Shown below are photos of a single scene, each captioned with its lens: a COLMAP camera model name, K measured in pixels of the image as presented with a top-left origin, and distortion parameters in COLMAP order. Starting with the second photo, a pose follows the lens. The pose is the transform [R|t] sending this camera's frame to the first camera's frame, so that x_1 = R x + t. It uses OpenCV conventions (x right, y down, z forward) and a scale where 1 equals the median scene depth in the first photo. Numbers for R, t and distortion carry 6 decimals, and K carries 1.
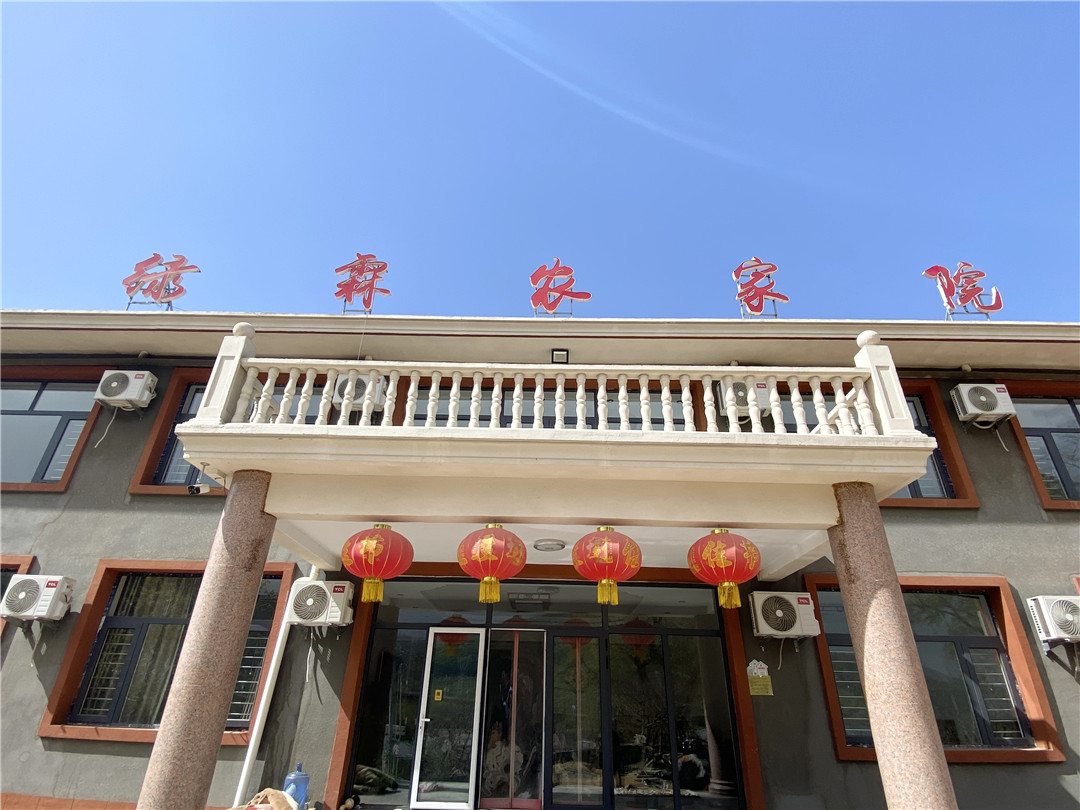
lens RADIAL K [[571.9, 0, 540.0], [0, 571.9, 405.0], [0, 0, 1]] dist [0.014087, -0.021786]
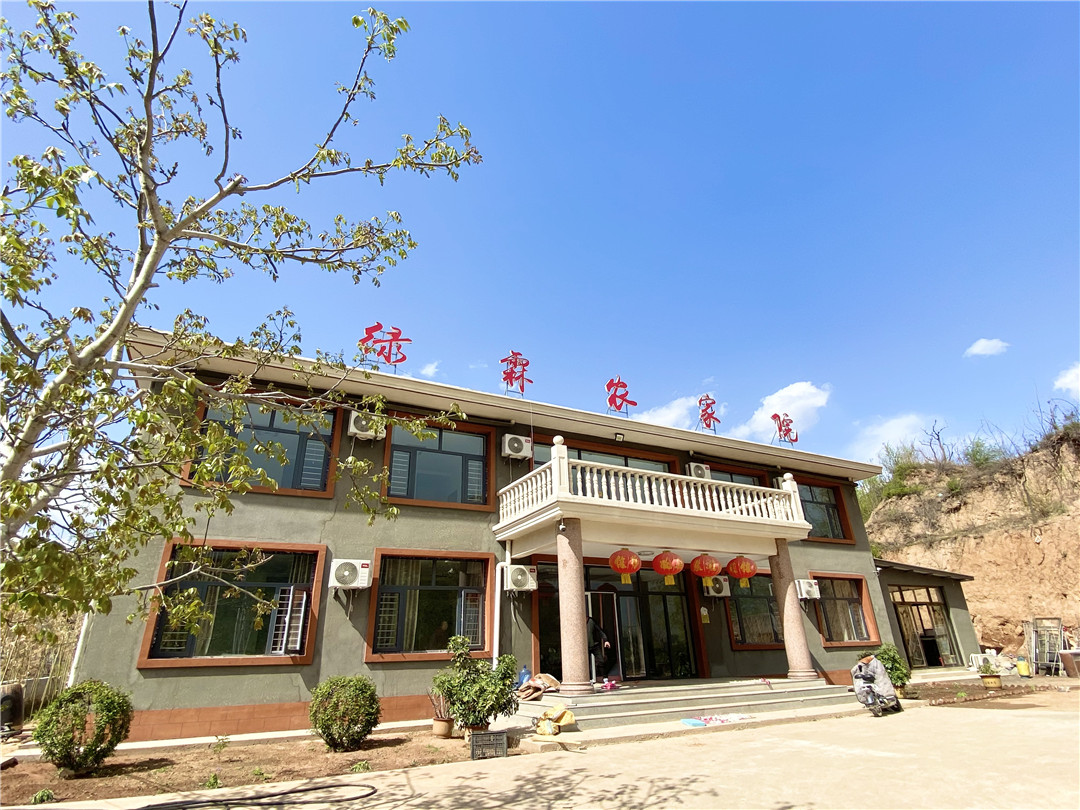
lens RADIAL K [[571.9, 0, 540.0], [0, 571.9, 405.0], [0, 0, 1]] dist [0.014087, -0.021786]
pose [[0.878865, 0.147286, 0.453765, -1.069485], [-0.183226, 0.982411, 0.035999, -0.221890], [-0.440482, -0.114780, 0.890394, -0.464945]]
